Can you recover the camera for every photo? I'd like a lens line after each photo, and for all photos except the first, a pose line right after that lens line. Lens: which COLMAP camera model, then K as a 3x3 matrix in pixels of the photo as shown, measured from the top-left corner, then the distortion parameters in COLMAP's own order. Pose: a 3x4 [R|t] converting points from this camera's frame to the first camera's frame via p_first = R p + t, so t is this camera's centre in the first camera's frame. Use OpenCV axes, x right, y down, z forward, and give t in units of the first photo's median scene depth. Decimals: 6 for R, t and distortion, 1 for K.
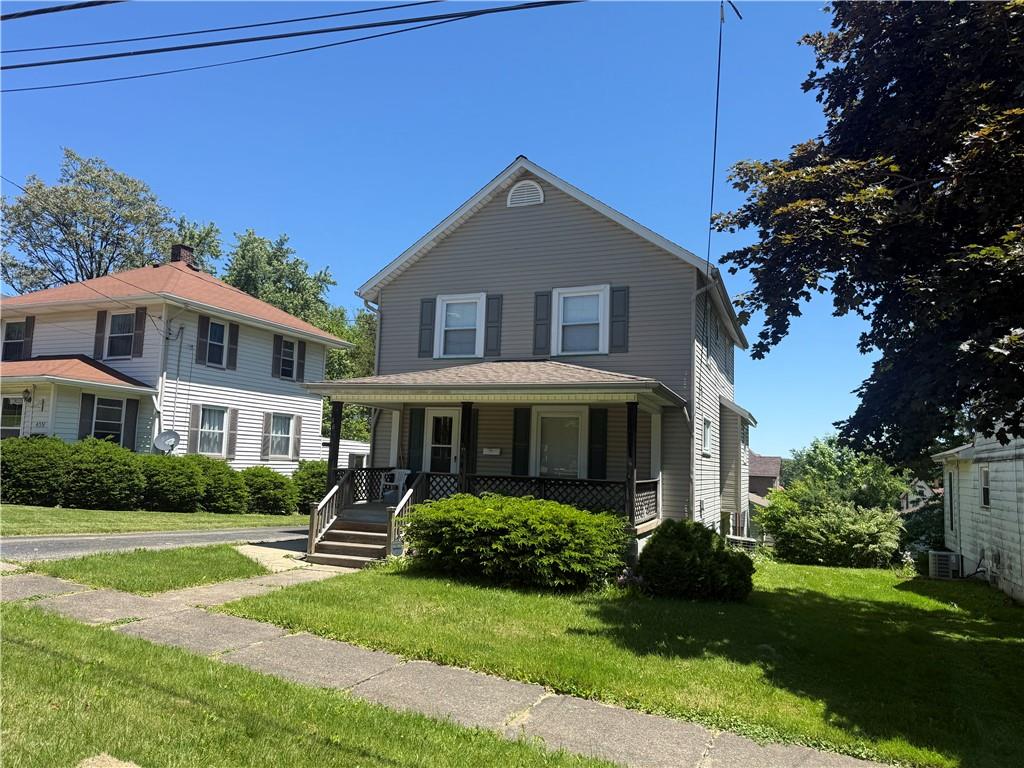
lens RADIAL K [[724.7, 0, 514.6], [0, 724.7, 383.1], [0, 0, 1]] dist [0.007841, -0.003734]
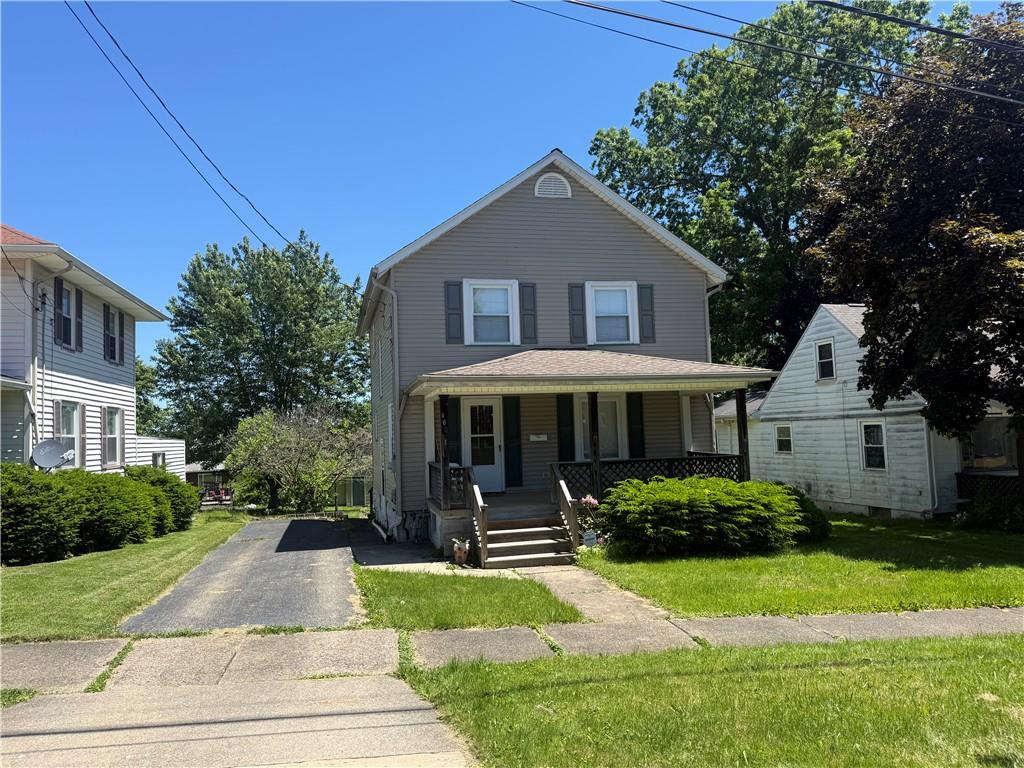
lens RADIAL K [[724.7, 0, 514.2], [0, 724.7, 385.6], [0, 0, 1]] dist [0.007841, -0.003734]
pose [[0.805970, -0.026151, 0.591379, -0.650235], [-0.001007, 0.998962, 0.045547, -0.025097], [-0.591956, -0.037305, 0.805107, 0.195320]]
